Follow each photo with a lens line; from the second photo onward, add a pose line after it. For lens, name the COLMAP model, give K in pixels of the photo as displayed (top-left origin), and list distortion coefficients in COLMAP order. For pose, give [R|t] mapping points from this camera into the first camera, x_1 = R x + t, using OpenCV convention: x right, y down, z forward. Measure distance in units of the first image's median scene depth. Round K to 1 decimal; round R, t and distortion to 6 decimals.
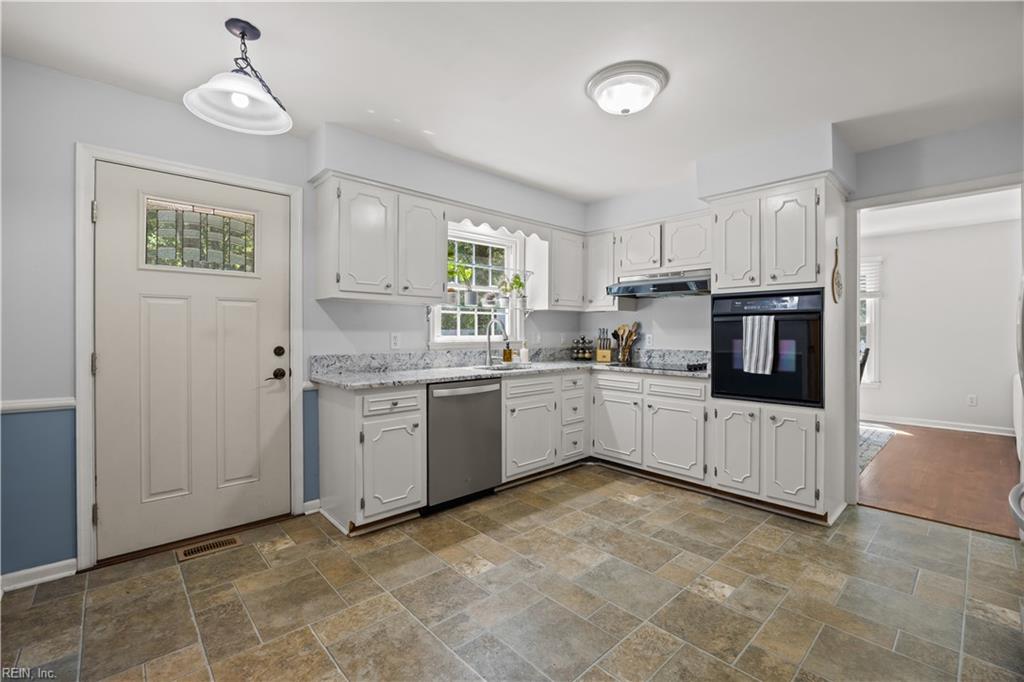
lens RADIAL K [[441.8, 0, 518.2], [0, 441.8, 335.1], [0, 0, 1]] dist [-0.018022, -0.000009]
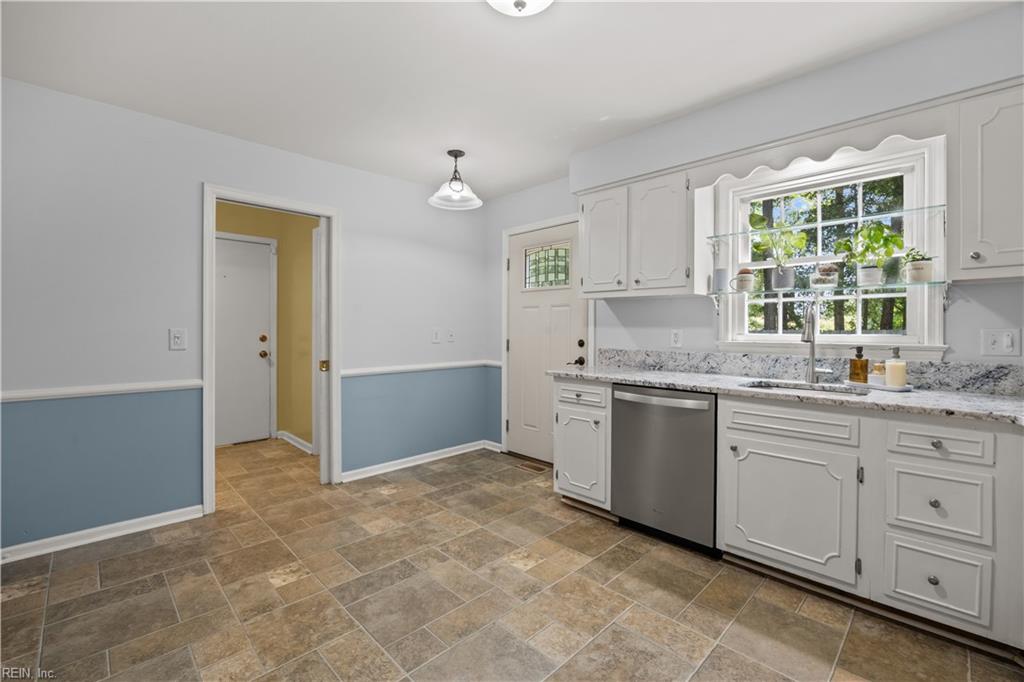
lens RADIAL K [[441.8, 0, 518.3], [0, 441.8, 334.2], [0, 0, 1]] dist [-0.018022, -0.000009]
pose [[0.032211, 0.012673, -0.999401, 0.736791], [-0.008329, 0.999888, 0.012411, -0.004283], [0.999446, 0.007924, 0.032313, 0.774699]]
